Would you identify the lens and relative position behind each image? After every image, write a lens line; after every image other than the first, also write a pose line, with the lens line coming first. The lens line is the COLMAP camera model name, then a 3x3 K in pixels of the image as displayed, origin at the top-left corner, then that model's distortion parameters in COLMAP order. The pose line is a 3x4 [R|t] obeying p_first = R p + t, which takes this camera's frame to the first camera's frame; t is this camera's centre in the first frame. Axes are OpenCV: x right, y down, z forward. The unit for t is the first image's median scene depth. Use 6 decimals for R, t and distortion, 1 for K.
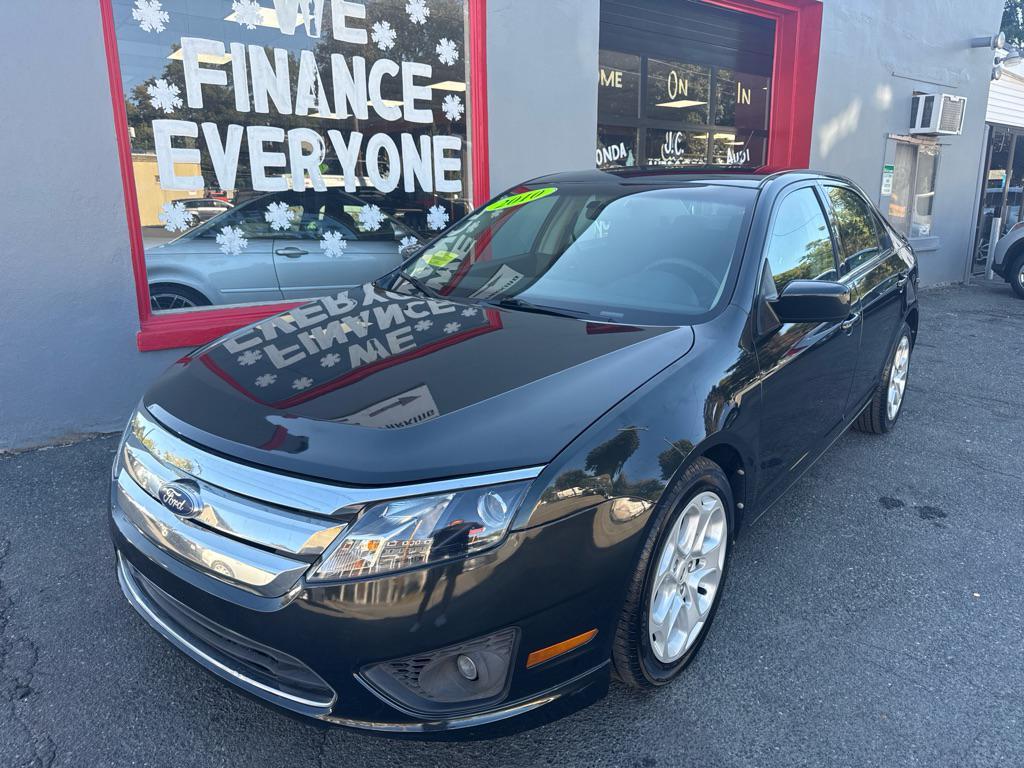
lens RADIAL K [[766.1, 0, 524.0], [0, 766.1, 380.7], [0, 0, 1]] dist [0.008899, -0.011135]
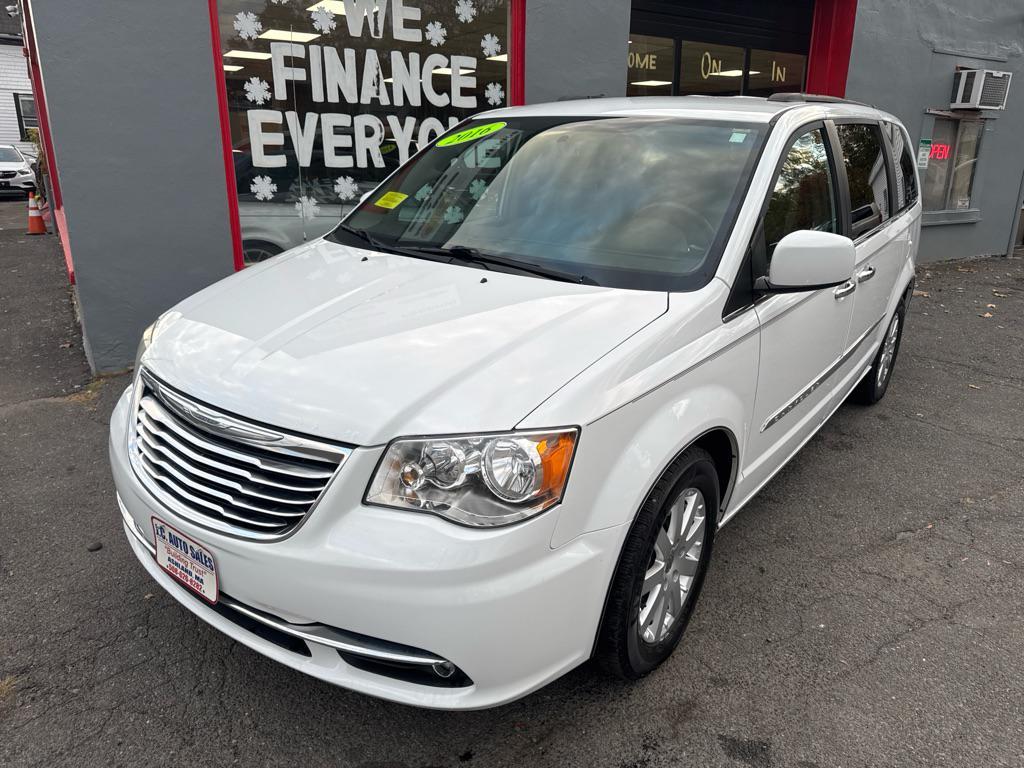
lens RADIAL K [[766.1, 0, 519.3], [0, 766.1, 385.0], [0, 0, 1]] dist [0.008899, -0.011135]
pose [[0.994330, 0.045306, -0.096200, 0.084168], [-0.039257, 0.997186, 0.063862, 0.009251], [0.098823, -0.059723, 0.993311, -0.195584]]
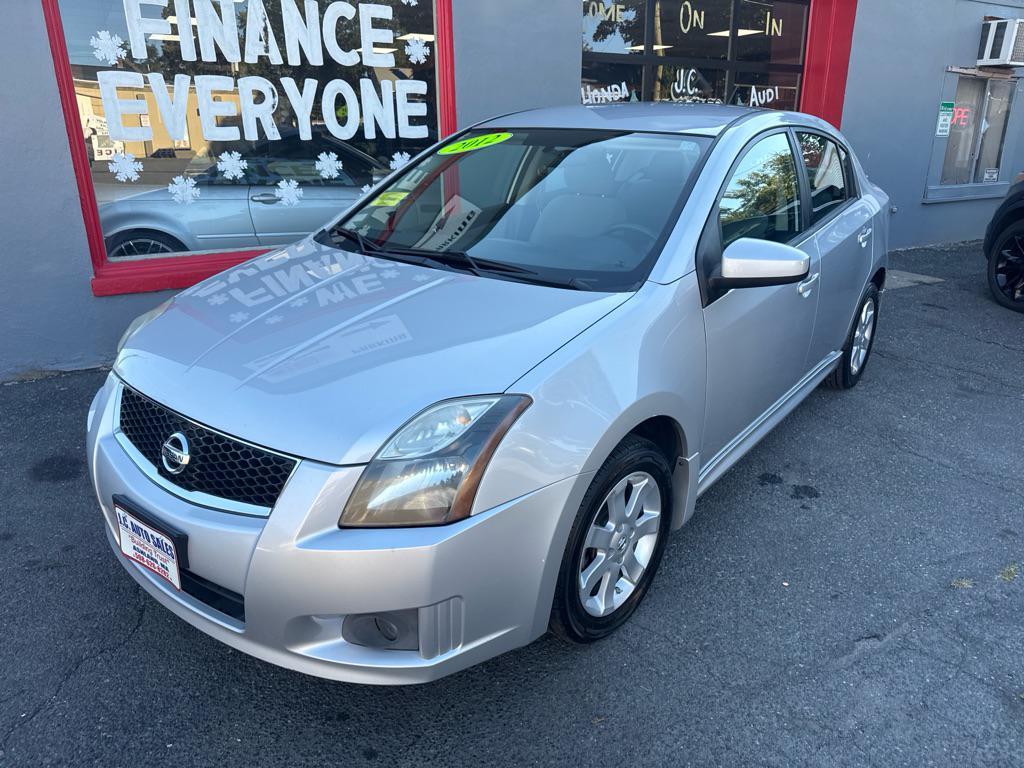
lens RADIAL K [[766.1, 0, 516.9], [0, 766.1, 396.9], [0, 0, 1]] dist [0.008899, -0.011135]
pose [[0.990622, 0.045215, -0.128929, 0.197161], [-0.031848, 0.994077, 0.103911, -0.024541], [0.132864, -0.098830, 0.986195, 0.008348]]
